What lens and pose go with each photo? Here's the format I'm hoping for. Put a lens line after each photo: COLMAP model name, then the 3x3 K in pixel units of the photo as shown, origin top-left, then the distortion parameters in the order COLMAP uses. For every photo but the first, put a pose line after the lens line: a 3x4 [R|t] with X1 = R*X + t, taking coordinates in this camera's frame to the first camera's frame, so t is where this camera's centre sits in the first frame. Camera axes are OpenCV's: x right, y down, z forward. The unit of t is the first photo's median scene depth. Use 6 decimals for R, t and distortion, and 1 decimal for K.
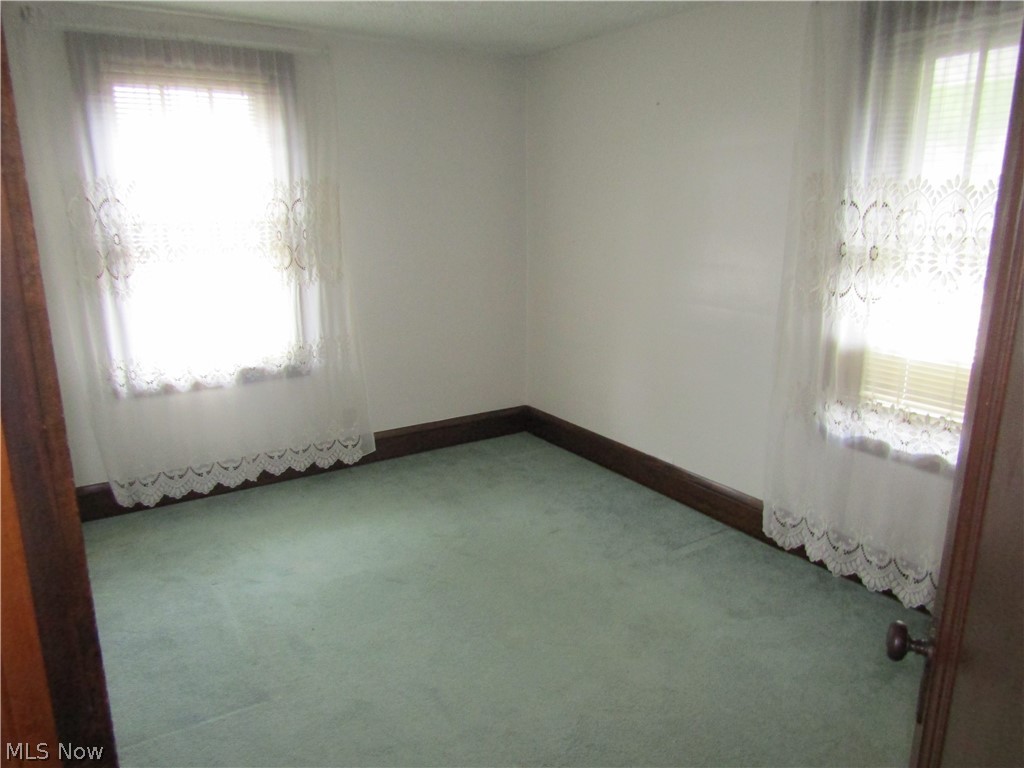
lens RADIAL K [[717.8, 0, 511.6], [0, 717.8, 406.6], [0, 0, 1]] dist [-0.038285, -0.000527]
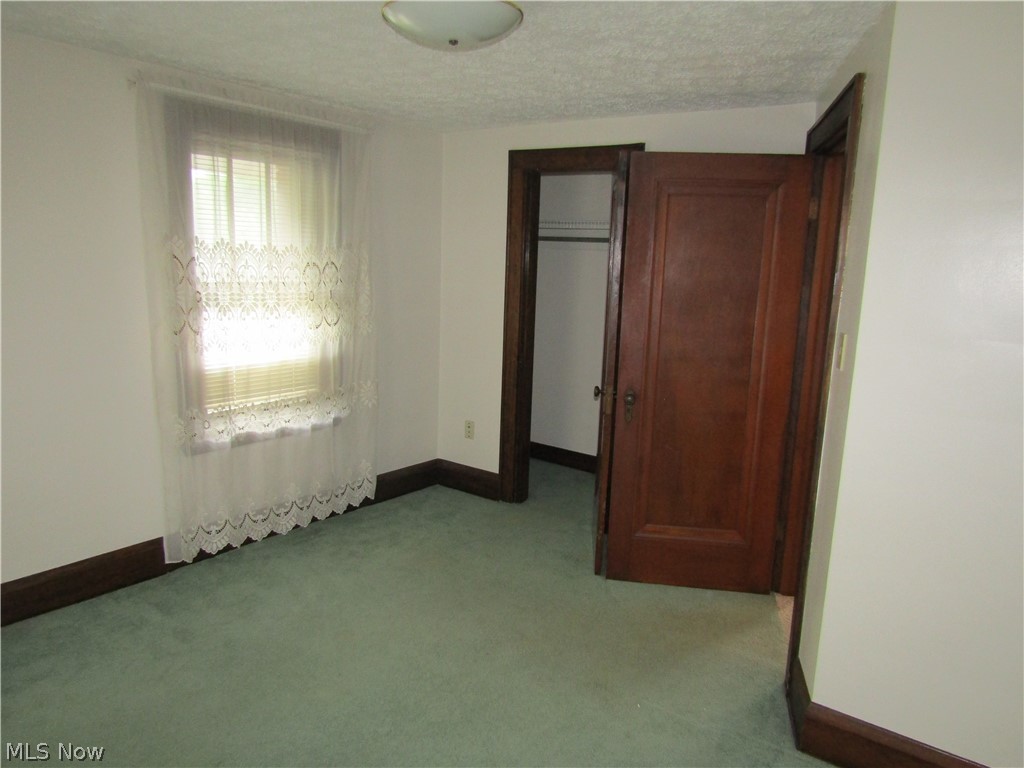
lens RADIAL K [[722.2, 0, 512.0], [0, 722.2, 384.0], [0, 0, 1]] dist [-0.002595, -0.000399]
pose [[-0.355216, -0.173652, 0.918513, -0.931401], [0.204489, 0.944360, 0.257620, -0.297859], [-0.912144, 0.279336, -0.299942, 0.953870]]
